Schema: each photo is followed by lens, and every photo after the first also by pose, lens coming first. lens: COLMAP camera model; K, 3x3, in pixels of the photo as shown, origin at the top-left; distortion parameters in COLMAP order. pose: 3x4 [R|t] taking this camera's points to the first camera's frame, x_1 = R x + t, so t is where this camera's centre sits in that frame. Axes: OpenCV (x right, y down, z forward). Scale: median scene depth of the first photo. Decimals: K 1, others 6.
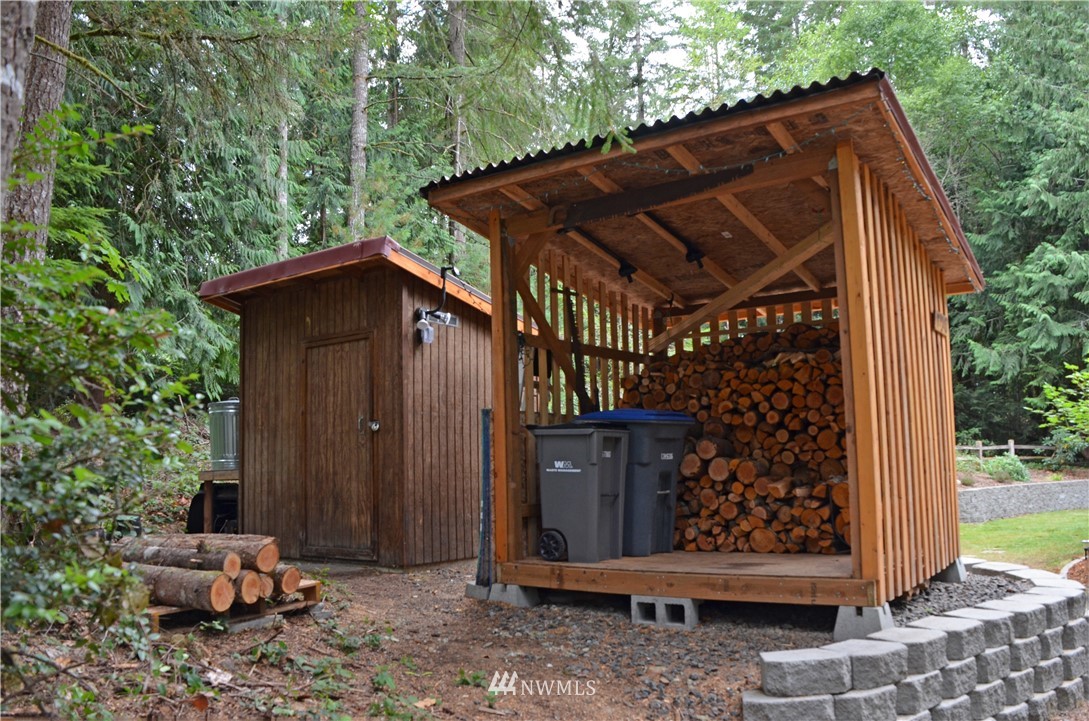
lens RADIAL K [[919.8, 0, 543.7], [0, 919.8, 367.4], [0, 0, 1]] dist [-0.079635, 0.021667]
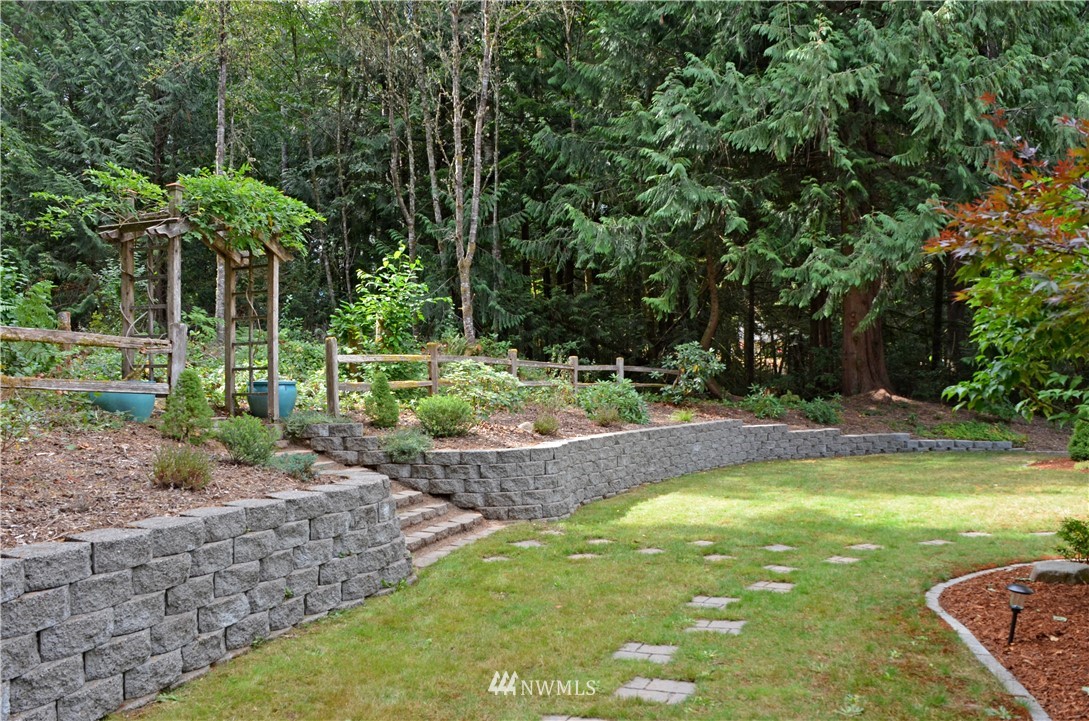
lens RADIAL K [[894.0, 0, 543.6], [0, 894.0, 358.6], [0, 0, 1]] dist [-0.054570, 0.009517]
pose [[0.920145, 0.018923, 0.391121, 0.209085], [-0.045504, 0.997232, 0.058803, 0.044888], [-0.388926, -0.071905, 0.918459, 0.416956]]
